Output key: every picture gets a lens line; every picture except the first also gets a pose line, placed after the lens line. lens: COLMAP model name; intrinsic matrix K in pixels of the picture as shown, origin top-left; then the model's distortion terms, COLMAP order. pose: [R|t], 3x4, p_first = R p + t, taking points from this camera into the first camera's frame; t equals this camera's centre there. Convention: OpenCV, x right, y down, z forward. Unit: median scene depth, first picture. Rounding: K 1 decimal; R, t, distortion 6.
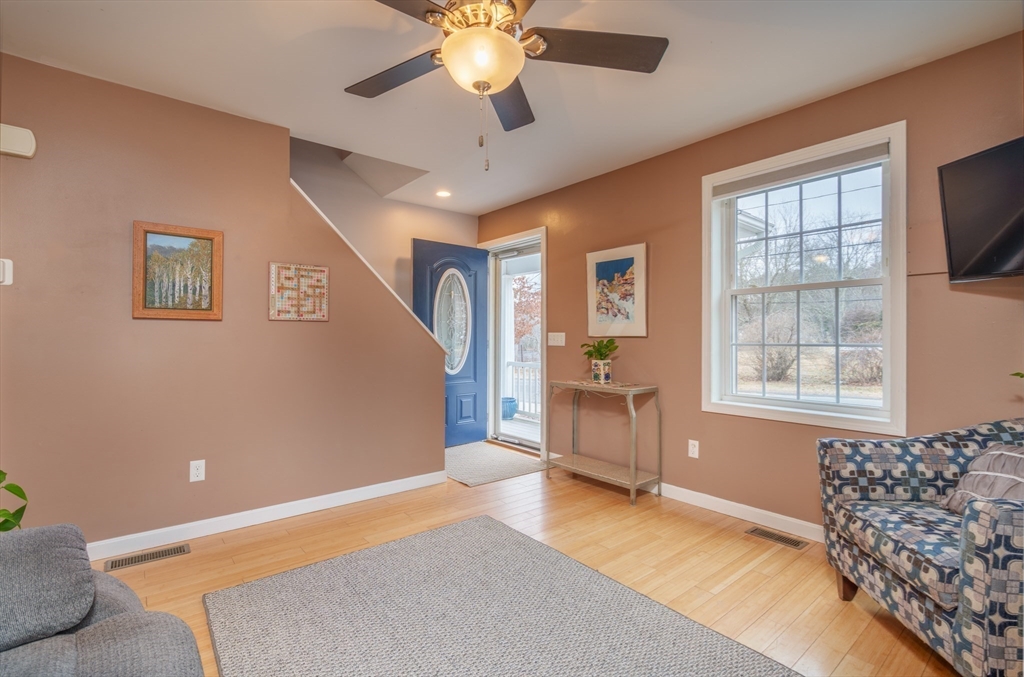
lens RADIAL K [[464.4, 0, 502.0], [0, 464.4, 337.4], [0, 0, 1]] dist [-0.008750, 0.000412]
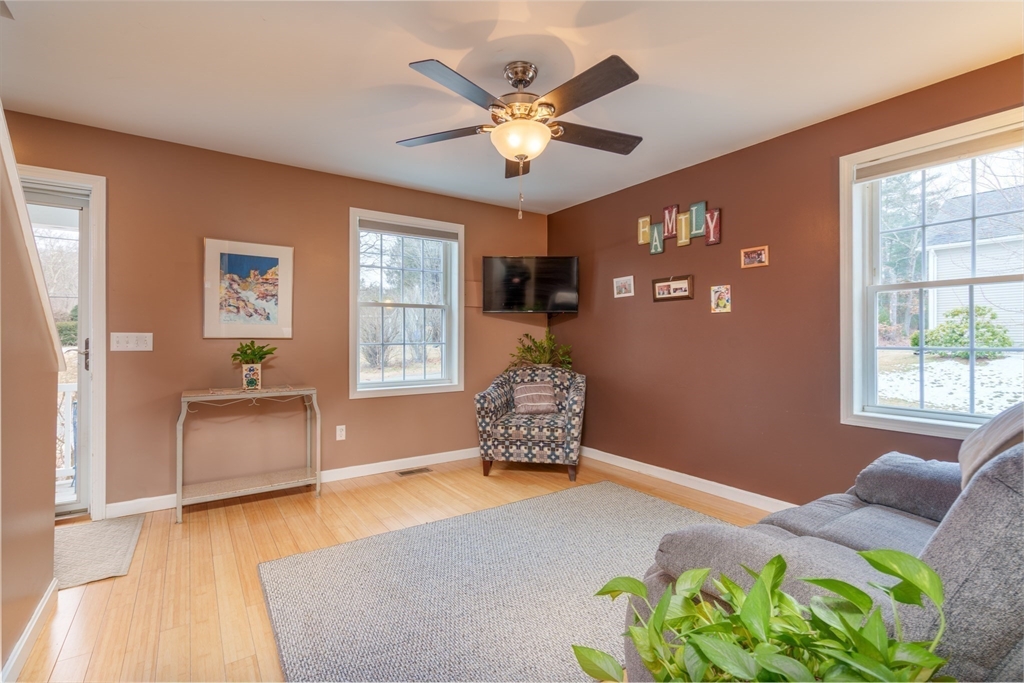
lens RADIAL K [[464.4, 0, 508.6], [0, 464.4, 338.5], [0, 0, 1]] dist [-0.008750, 0.000412]
pose [[0.075094, -0.003951, 0.997169, -0.656977], [-0.001417, 0.999991, 0.004069, -0.005665], [-0.997175, -0.001719, 0.075087, 0.427745]]
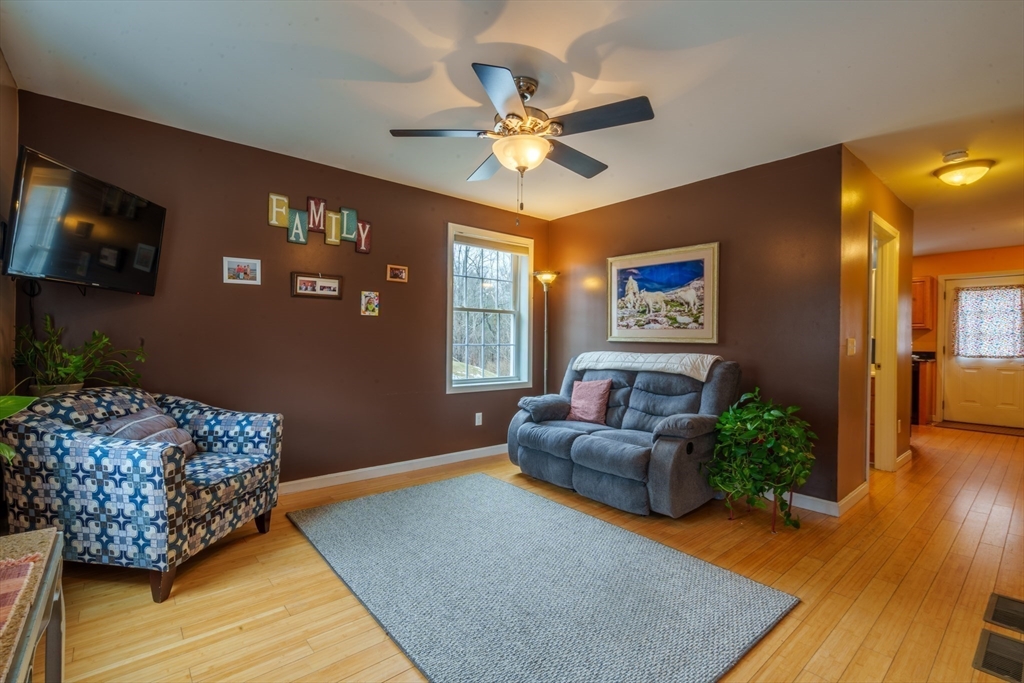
lens RADIAL K [[464.4, 0, 513.9], [0, 464.4, 341.2], [0, 0, 1]] dist [-0.008750, 0.000412]
pose [[-0.999234, -0.011551, -0.037394, 0.015034], [-0.011555, 0.999933, -0.000092, -0.000052], [0.037393, 0.000341, -0.999301, 1.132415]]
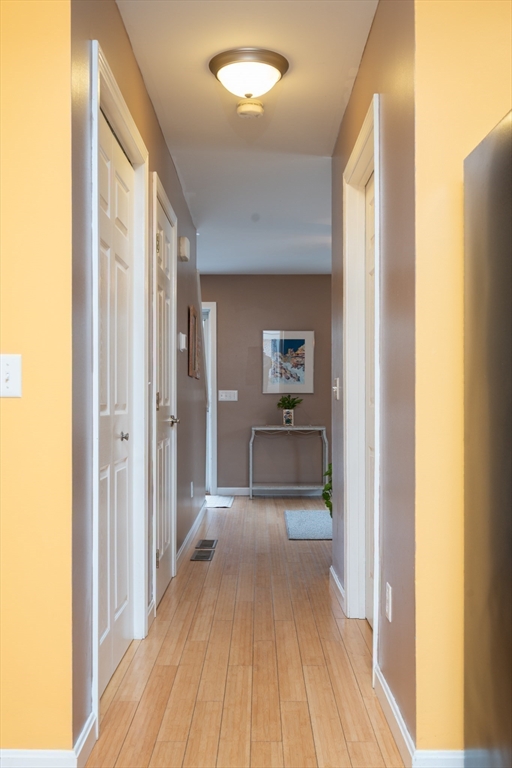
lens RADIAL K [[780.2, 0, 255.0], [0, 780.2, 387.0], [0, 0, 1]] dist [0.002806, 0.000000]
pose [[0.612944, -0.002302, 0.790123, -1.748908], [0.002328, 0.999997, 0.001108, -0.024326], [-0.790123, 0.001160, 0.612948, -0.391412]]
